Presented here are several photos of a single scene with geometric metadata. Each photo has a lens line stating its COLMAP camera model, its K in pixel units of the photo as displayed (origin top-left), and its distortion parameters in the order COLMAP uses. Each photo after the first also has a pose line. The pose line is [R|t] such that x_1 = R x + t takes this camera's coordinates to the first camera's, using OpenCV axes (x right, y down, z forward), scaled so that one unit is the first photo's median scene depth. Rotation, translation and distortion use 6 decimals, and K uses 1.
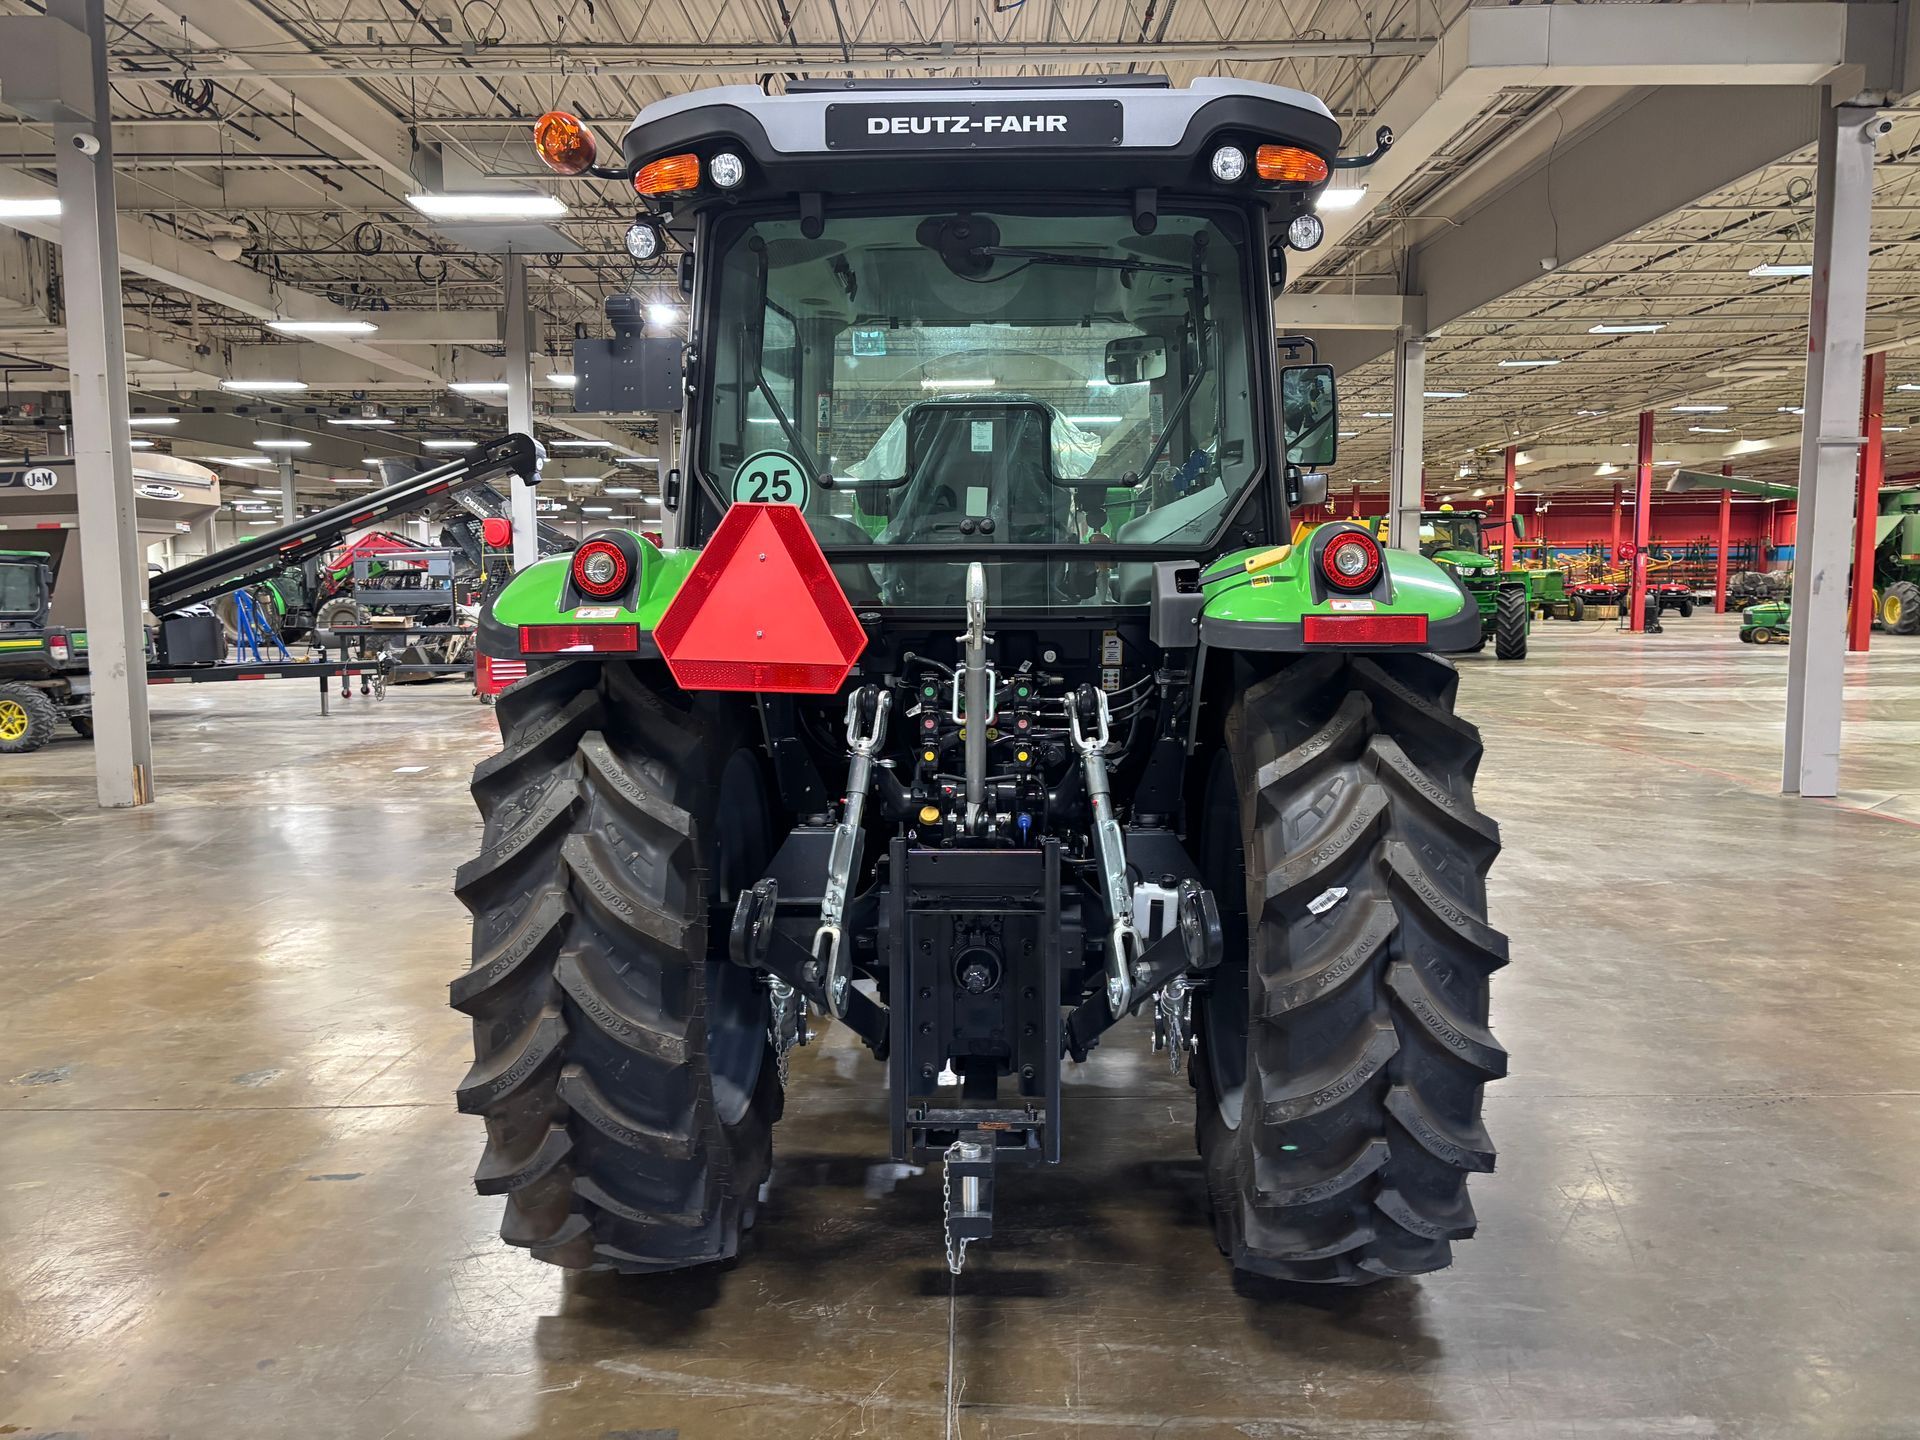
lens RADIAL K [[1432.2, 0, 967.2], [0, 1432.2, 727.2], [0, 0, 1]] dist [0.054803, -0.060443]
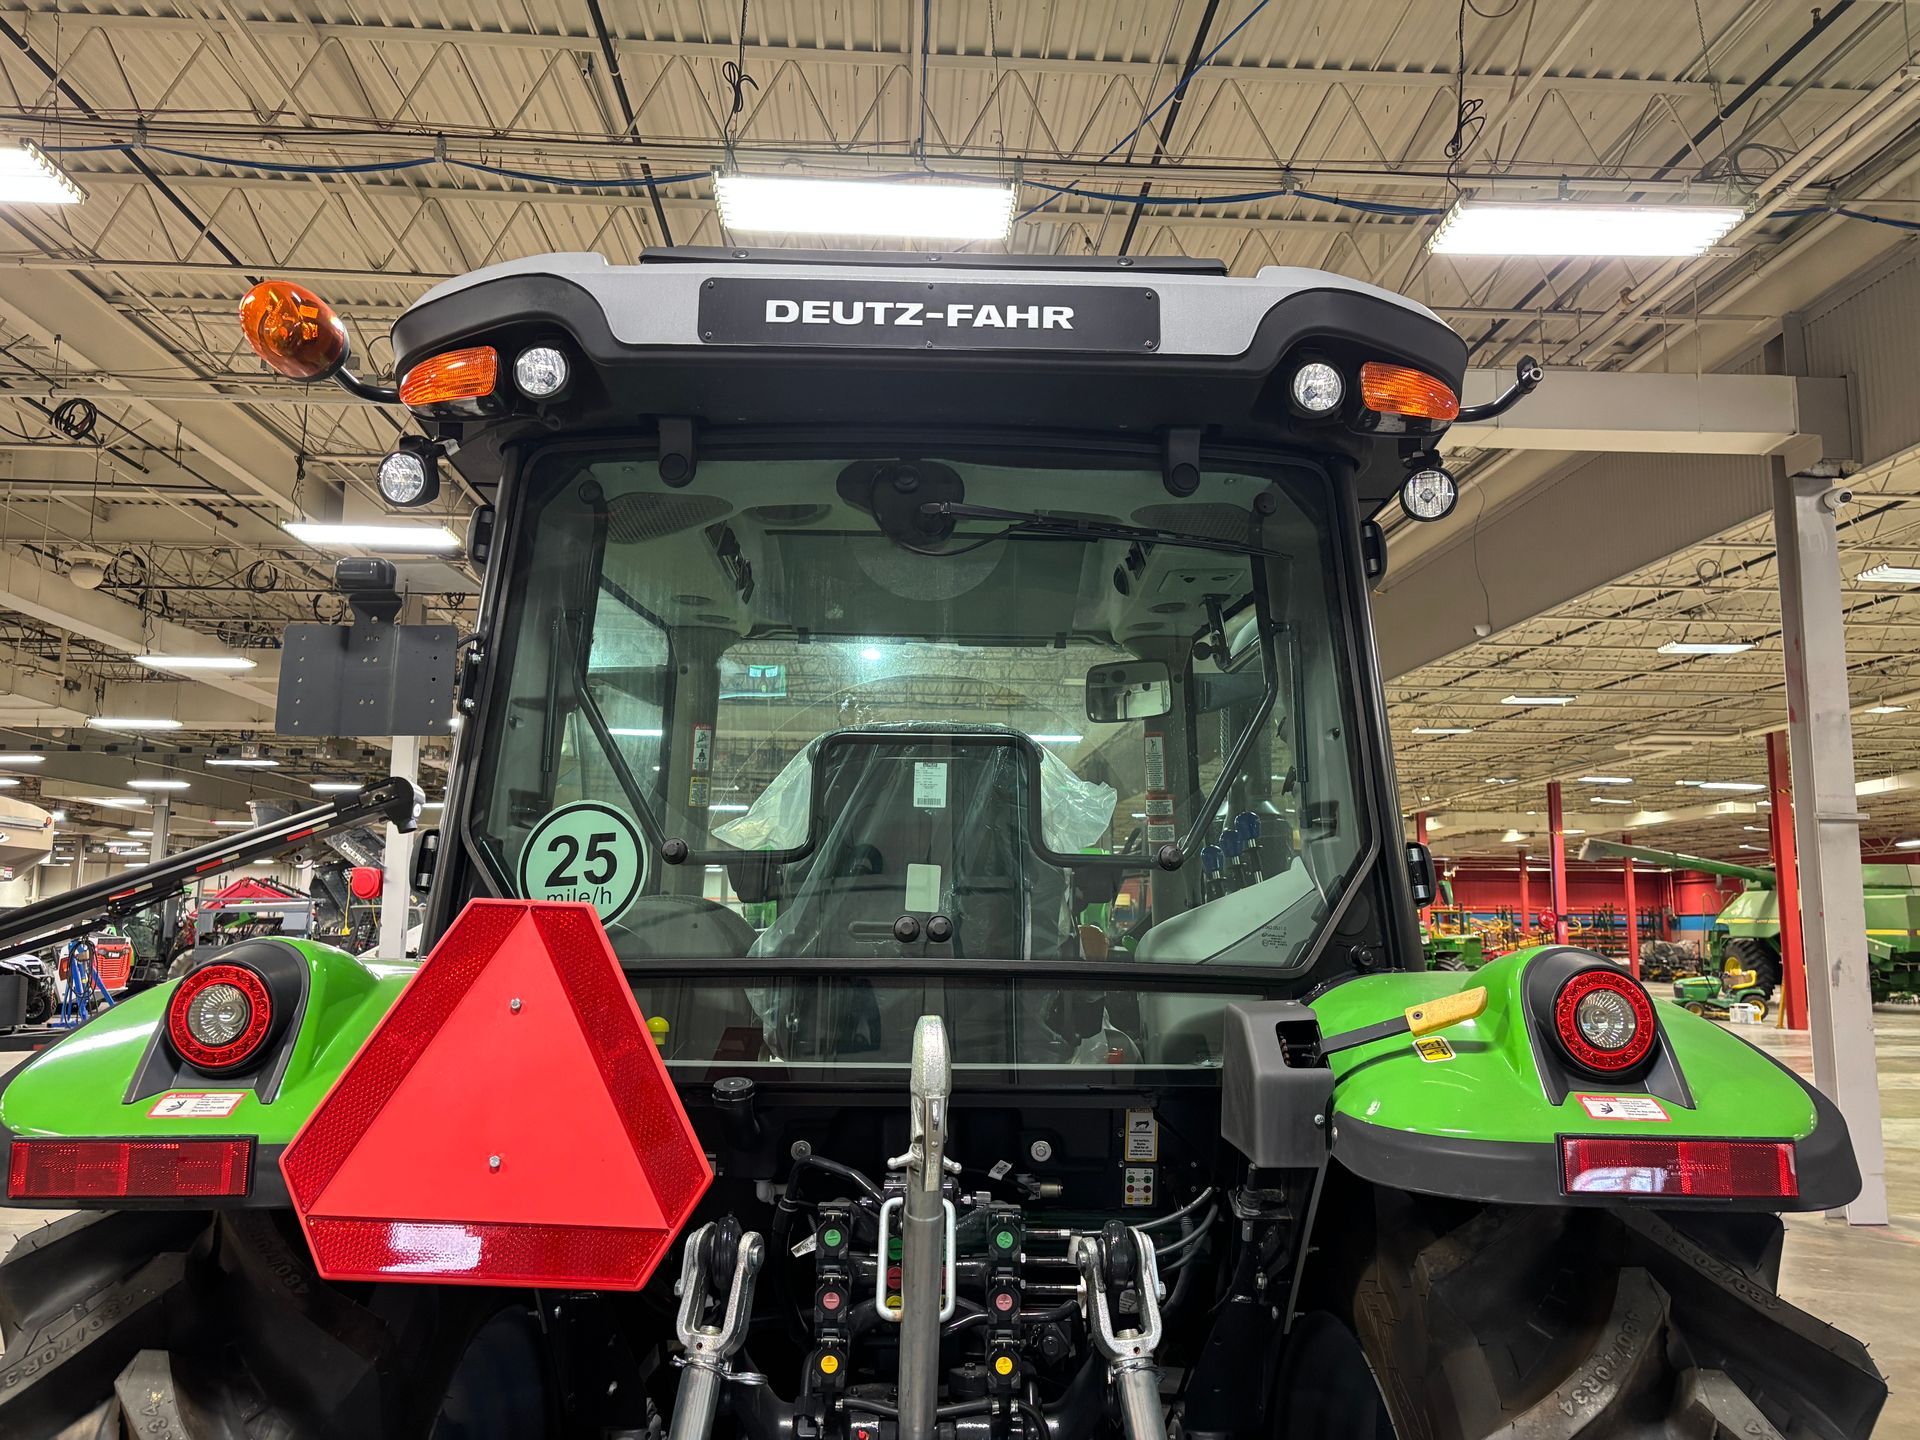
lens RADIAL K [[1432.2, 0, 967.2], [0, 1432.2, 727.2], [0, 0, 1]] dist [0.054803, -0.060443]
pose [[0.997954, 0.023401, 0.059503, -0.012565], [-0.008359, 0.970383, -0.241425, -0.079802], [-0.063390, 0.240434, 0.968593, 0.404044]]
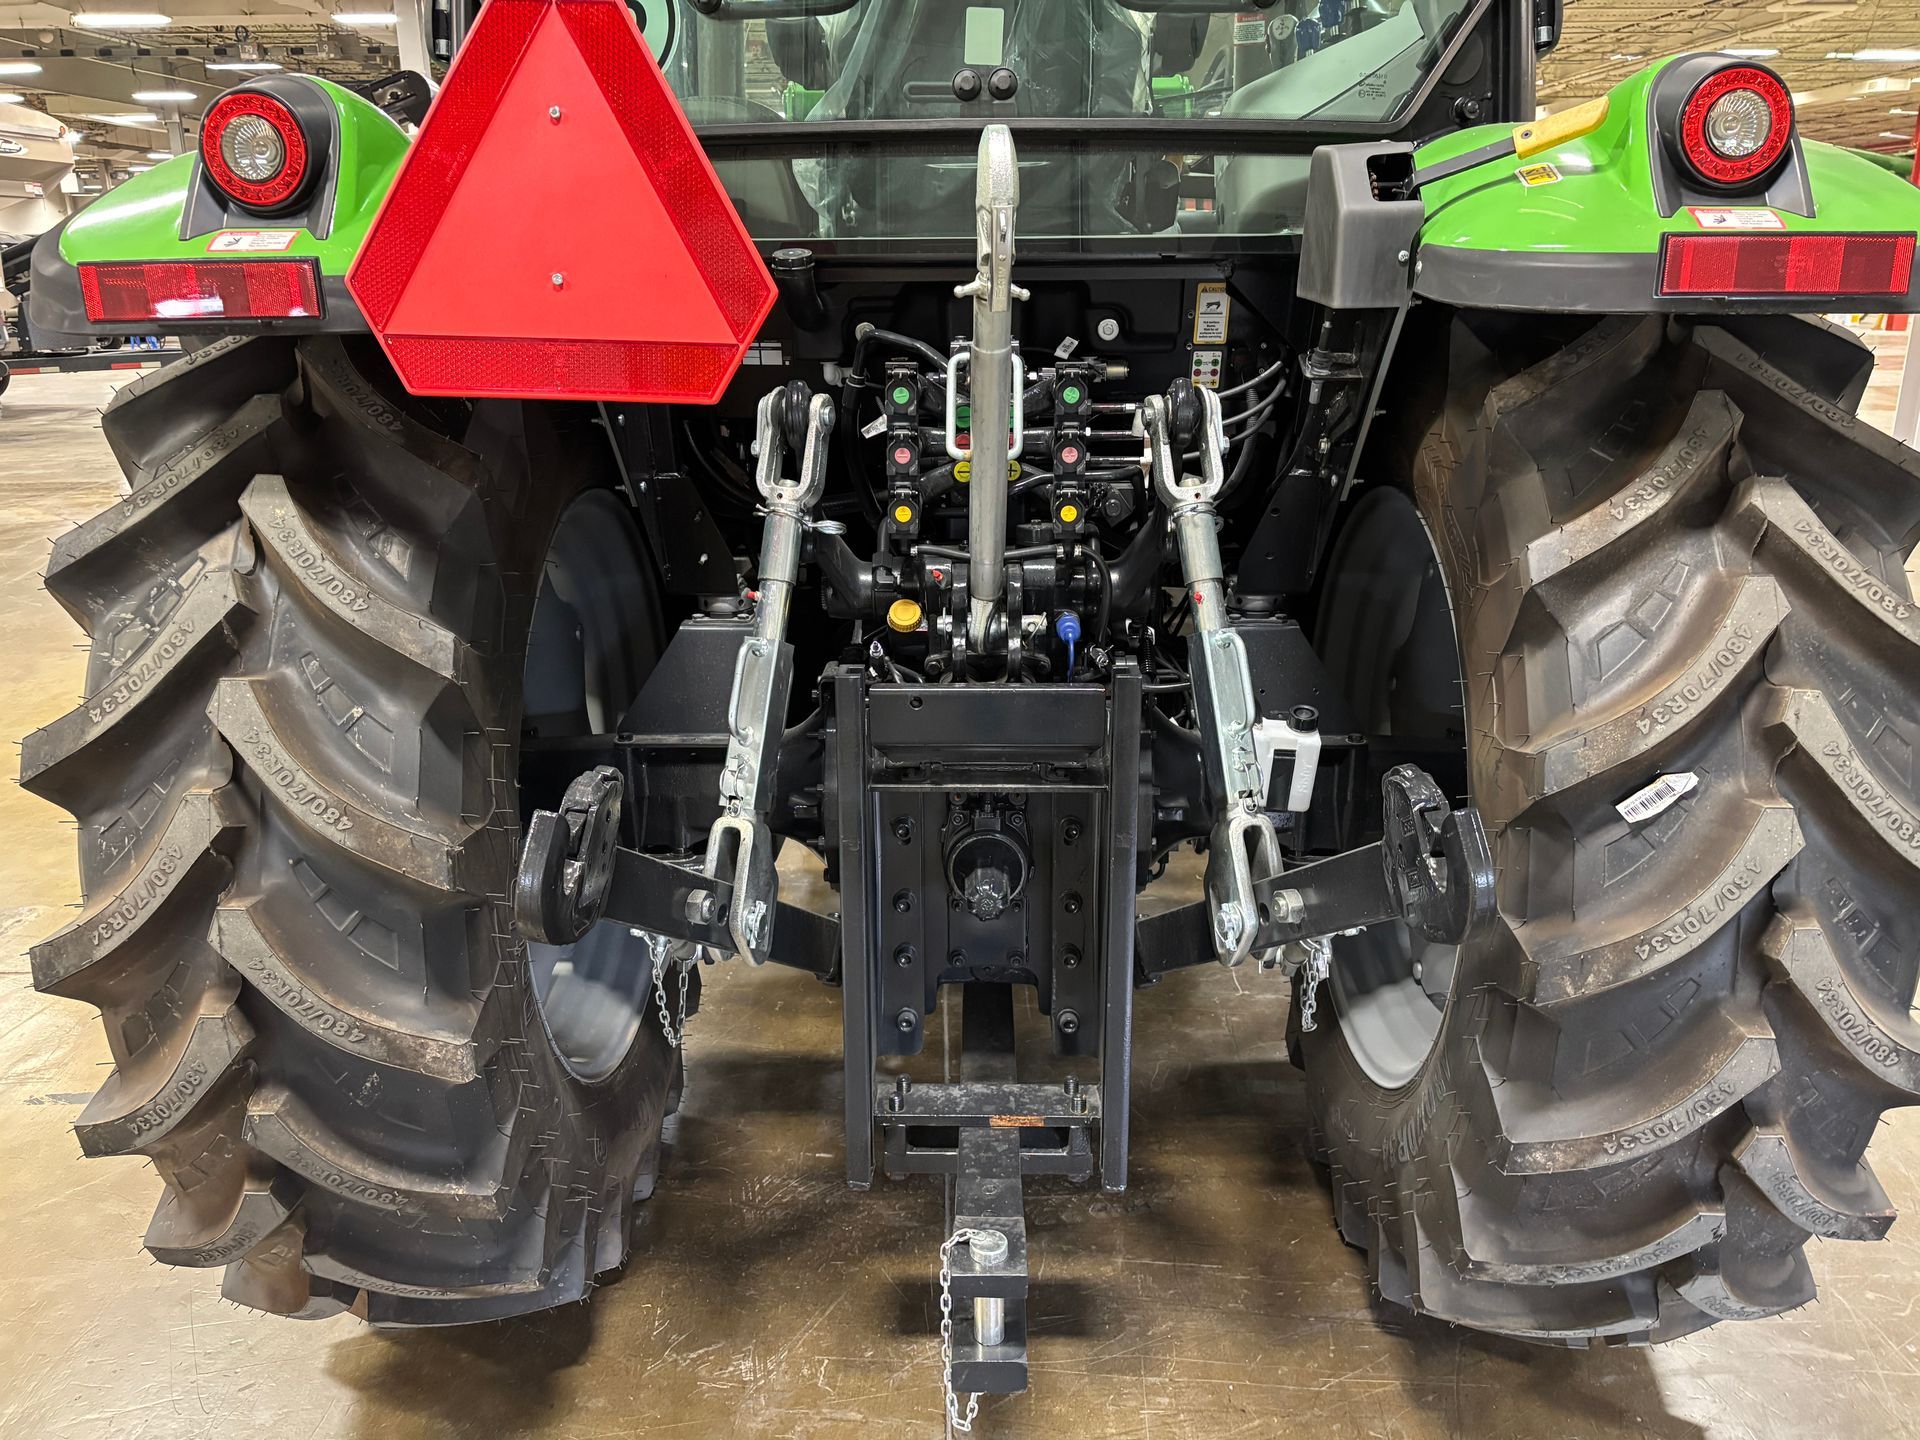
lens RADIAL K [[1434.1, 0, 954.7], [0, 1434.1, 724.7], [0, 0, 1]] dist [0.052019, -0.058952]
pose [[0.999880, -0.007097, 0.013795, -0.014324], [0.004069, 0.978067, 0.208250, -0.015845], [-0.014971, -0.208169, 0.977978, 0.415621]]
